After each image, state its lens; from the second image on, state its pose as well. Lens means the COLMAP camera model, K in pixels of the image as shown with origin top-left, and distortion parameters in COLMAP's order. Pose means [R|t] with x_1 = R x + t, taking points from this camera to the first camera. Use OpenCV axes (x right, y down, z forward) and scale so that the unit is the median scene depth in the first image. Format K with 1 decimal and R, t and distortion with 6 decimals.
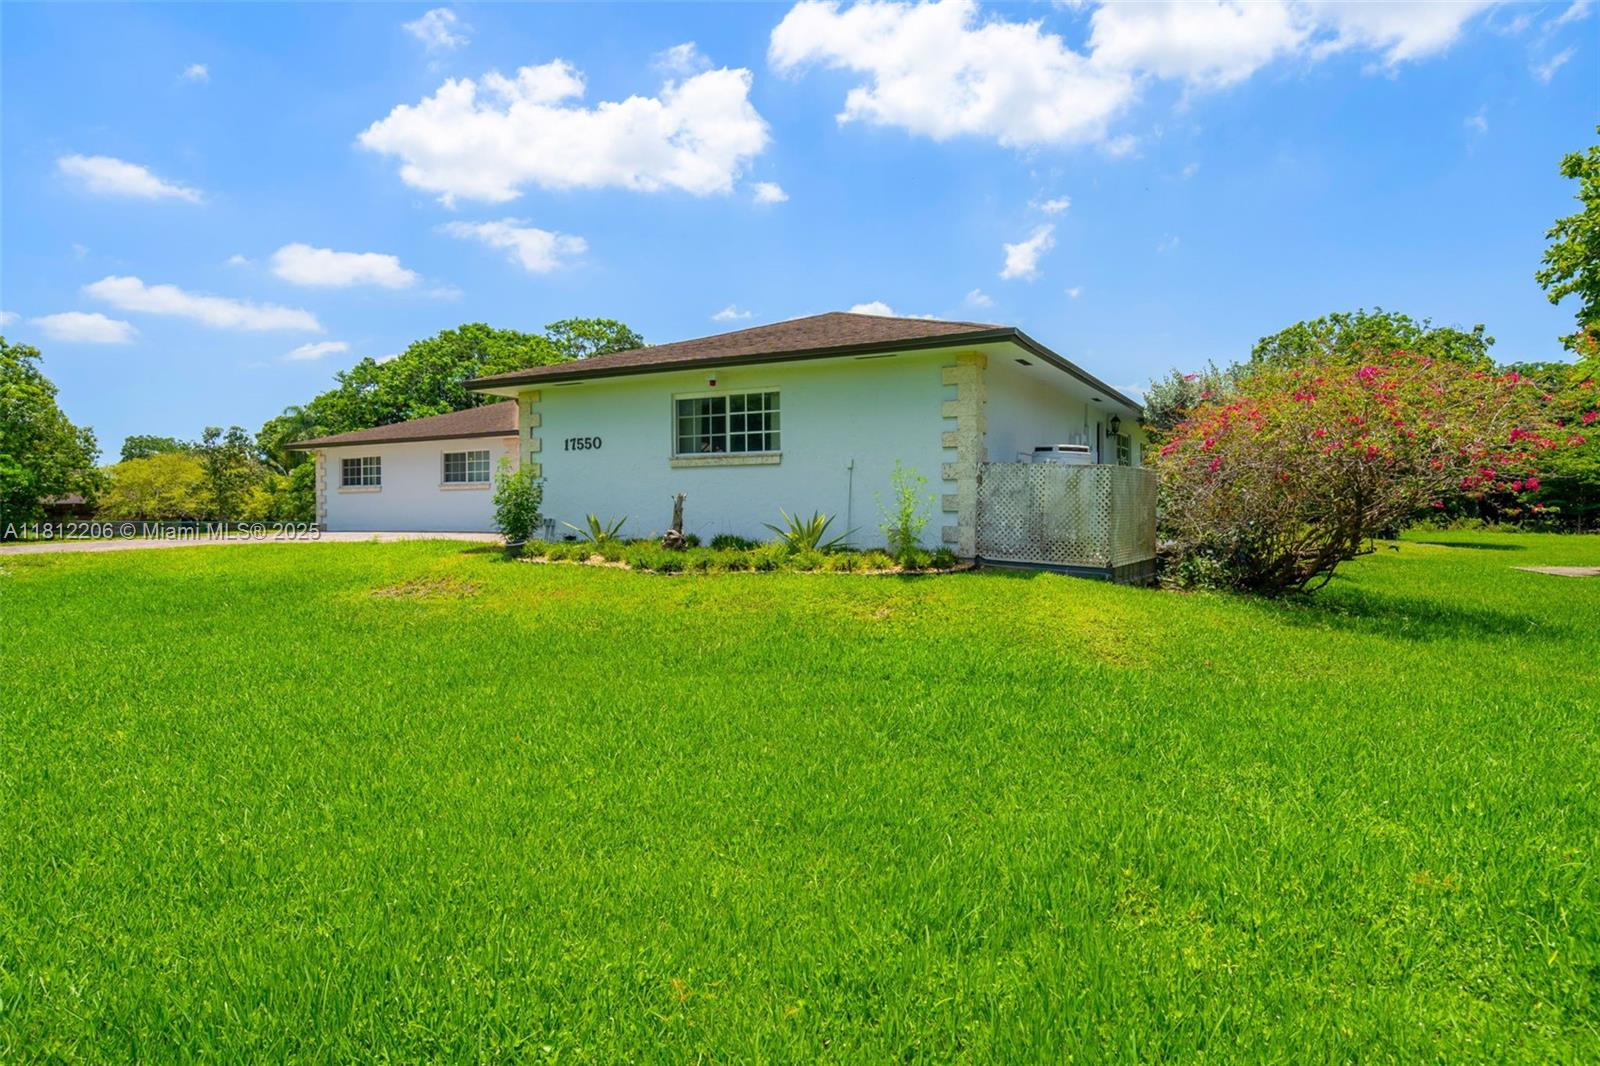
lens RADIAL K [[934.7, 0, 794.0], [0, 934.7, 508.8], [0, 0, 1]] dist [-0.000083, 0.000088]
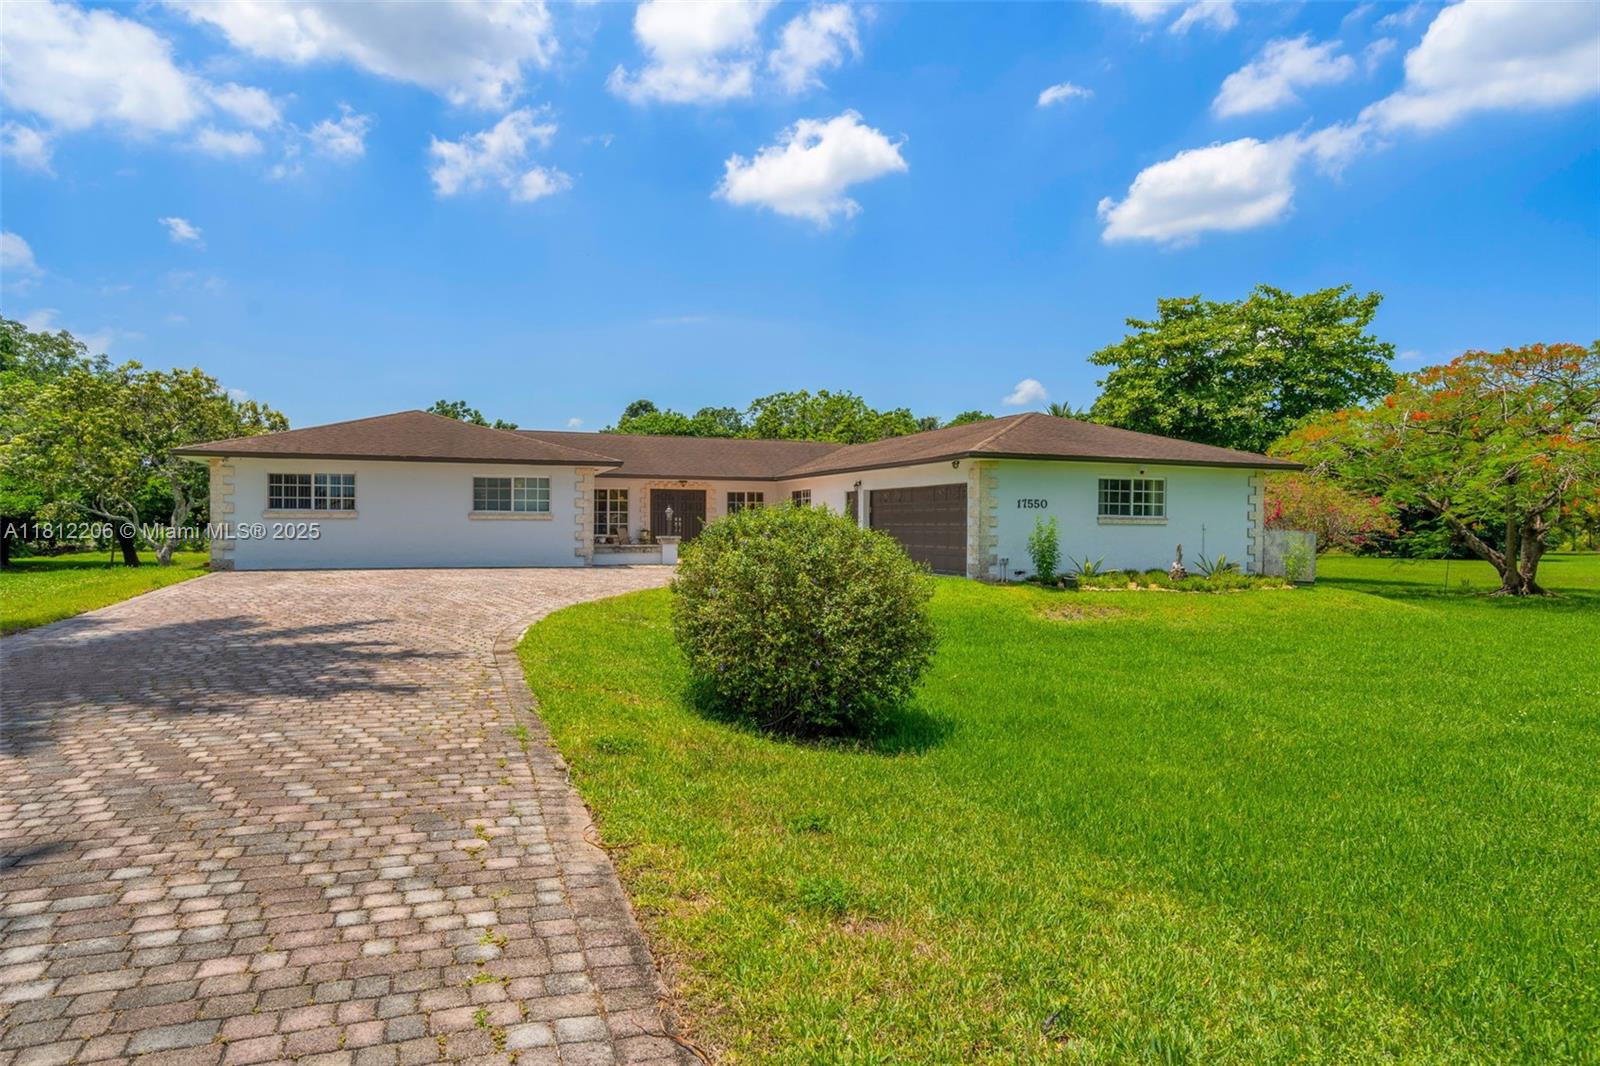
lens RADIAL K [[1001.7, 0, 786.8], [0, 1001.7, 537.4], [0, 0, 1]] dist [0.007668, 0.001065]
pose [[0.670999, 0.004165, 0.741447, -1.653659], [-0.014551, 0.999866, 0.007551, -0.027466], [-0.741316, -0.015855, 0.670969, 0.292558]]
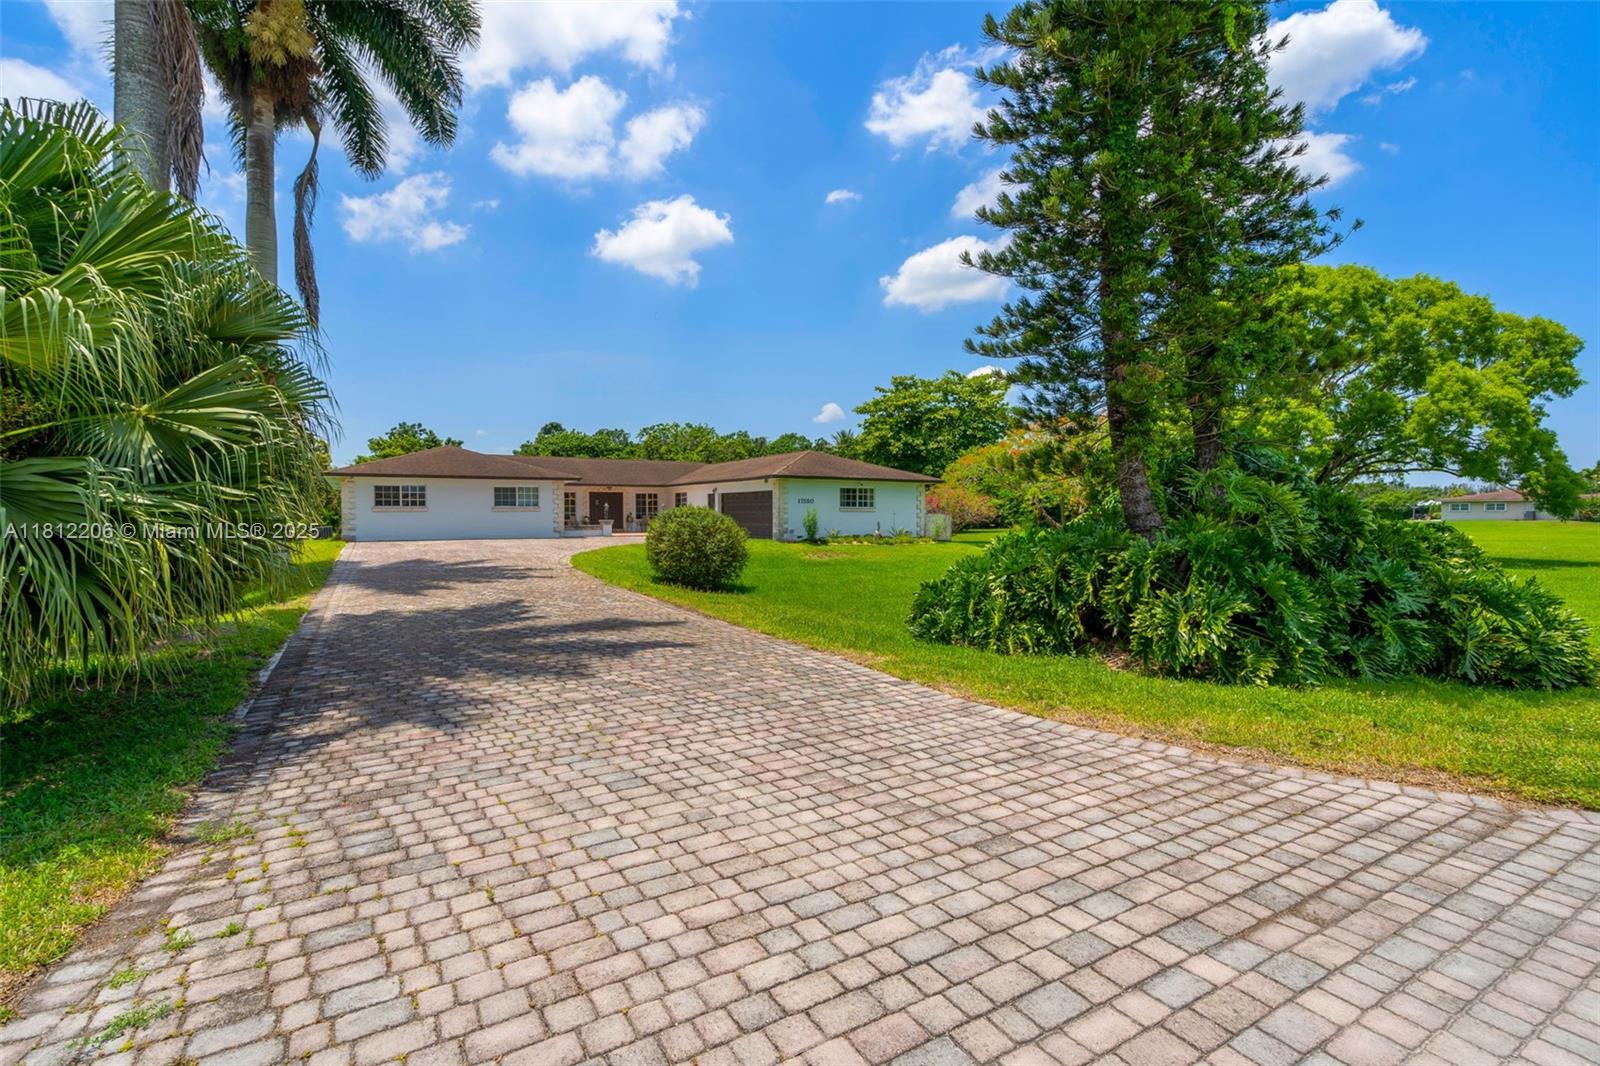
lens RADIAL K [[762.5, 0, 784.0], [0, 762.5, 529.6], [0, 0, 1]] dist [-0.002371, -0.000127]
pose [[0.538758, -0.010492, 0.842395, -2.211106], [-0.006211, 0.999846, 0.016425, -0.025149], [-0.842438, -0.014082, 0.538610, -0.125763]]
